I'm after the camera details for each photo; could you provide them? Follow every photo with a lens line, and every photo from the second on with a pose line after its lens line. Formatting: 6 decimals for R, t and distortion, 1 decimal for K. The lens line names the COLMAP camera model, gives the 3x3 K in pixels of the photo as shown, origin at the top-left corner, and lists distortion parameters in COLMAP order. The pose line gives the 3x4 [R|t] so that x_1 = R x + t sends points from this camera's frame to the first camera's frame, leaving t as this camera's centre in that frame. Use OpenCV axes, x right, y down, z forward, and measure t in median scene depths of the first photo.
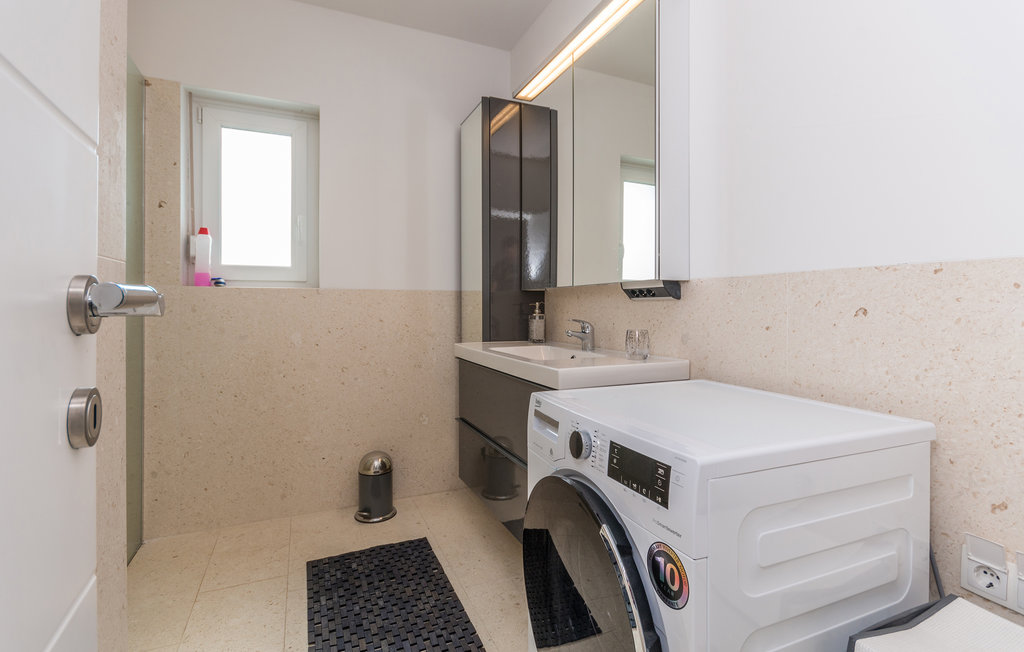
lens RADIAL K [[487.7, 0, 510.6], [0, 487.7, 307.4], [0, 0, 1]] dist [-0.000434, 0.000031]
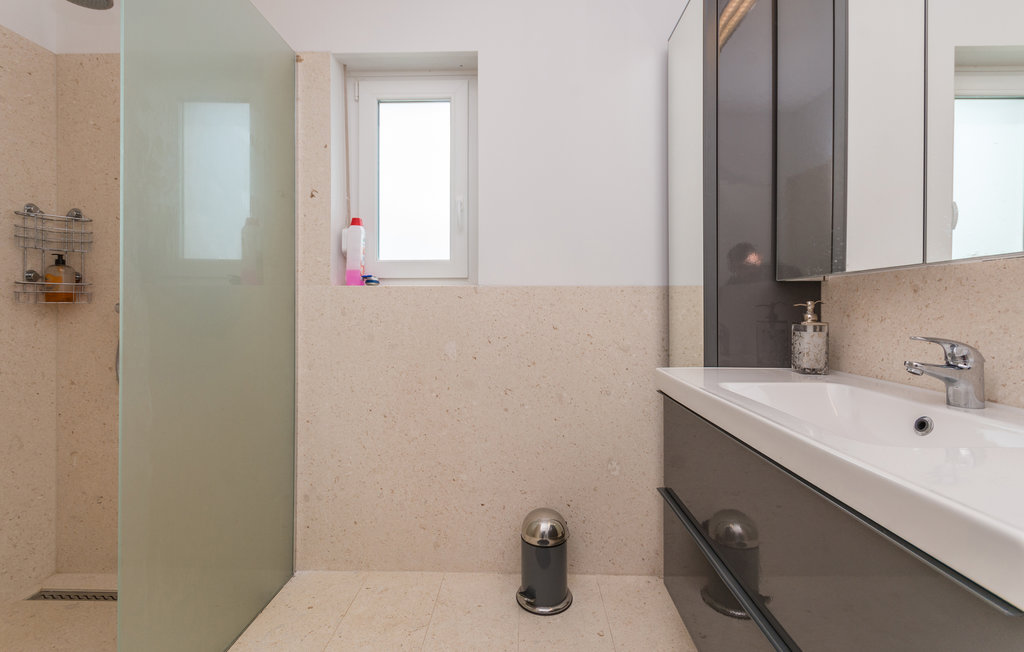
lens RADIAL K [[466.5, 0, 513.7], [0, 466.5, 308.3], [0, 0, 1]] dist [0.001005, 0.000281]
pose [[0.909186, -0.001171, -0.416388, -0.030479], [-0.000045, 0.999996, -0.002909, -0.000855], [0.416389, 0.002663, 0.909182, 0.361082]]
